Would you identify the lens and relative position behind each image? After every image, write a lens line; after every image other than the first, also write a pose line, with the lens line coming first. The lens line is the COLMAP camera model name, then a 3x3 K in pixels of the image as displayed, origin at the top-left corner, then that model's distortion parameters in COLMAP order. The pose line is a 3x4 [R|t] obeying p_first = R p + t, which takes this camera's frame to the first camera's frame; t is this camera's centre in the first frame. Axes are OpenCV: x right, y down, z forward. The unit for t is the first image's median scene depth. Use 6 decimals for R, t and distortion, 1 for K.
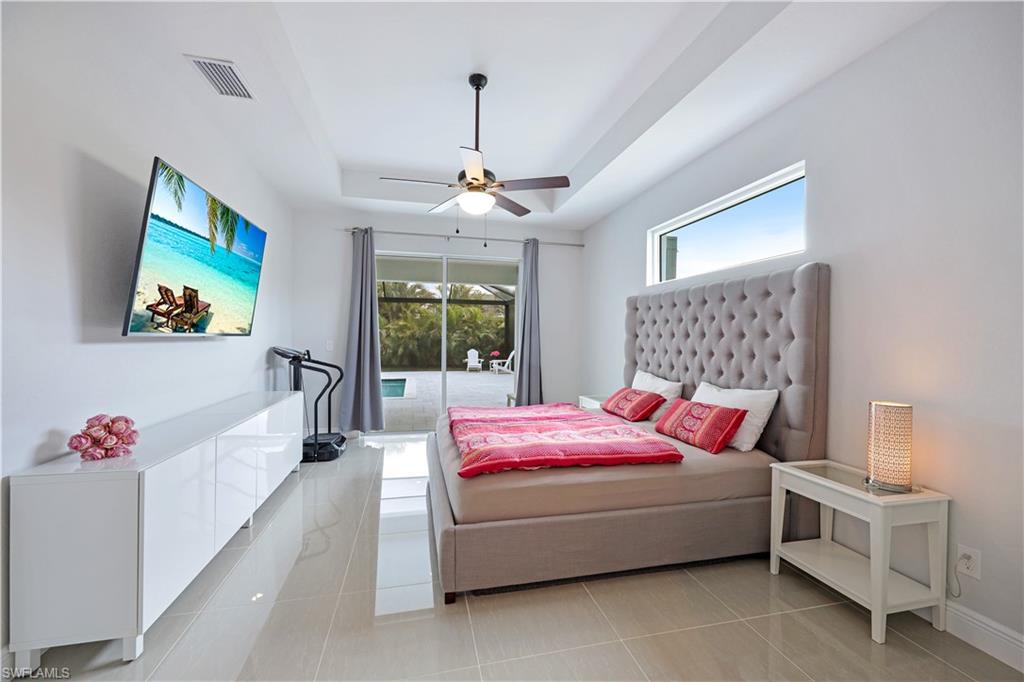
lens RADIAL K [[417.8, 0, 513.2], [0, 417.8, 339.4], [0, 0, 1]] dist [0.000036, -0.000205]
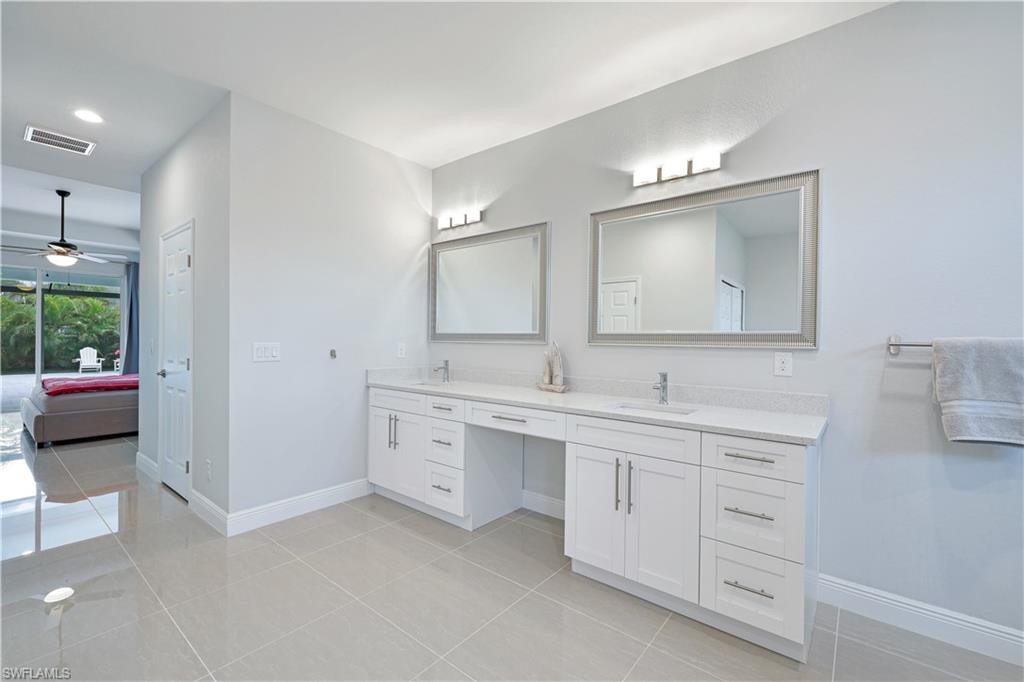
lens RADIAL K [[417.8, 0, 513.2], [0, 417.8, 339.4], [0, 0, 1]] dist [0.000036, -0.000205]
pose [[0.776725, -0.003215, 0.629831, 0.046158], [-0.000742, 0.999982, 0.006020, 0.000601], [-0.629839, -0.005143, 0.776709, -0.261975]]
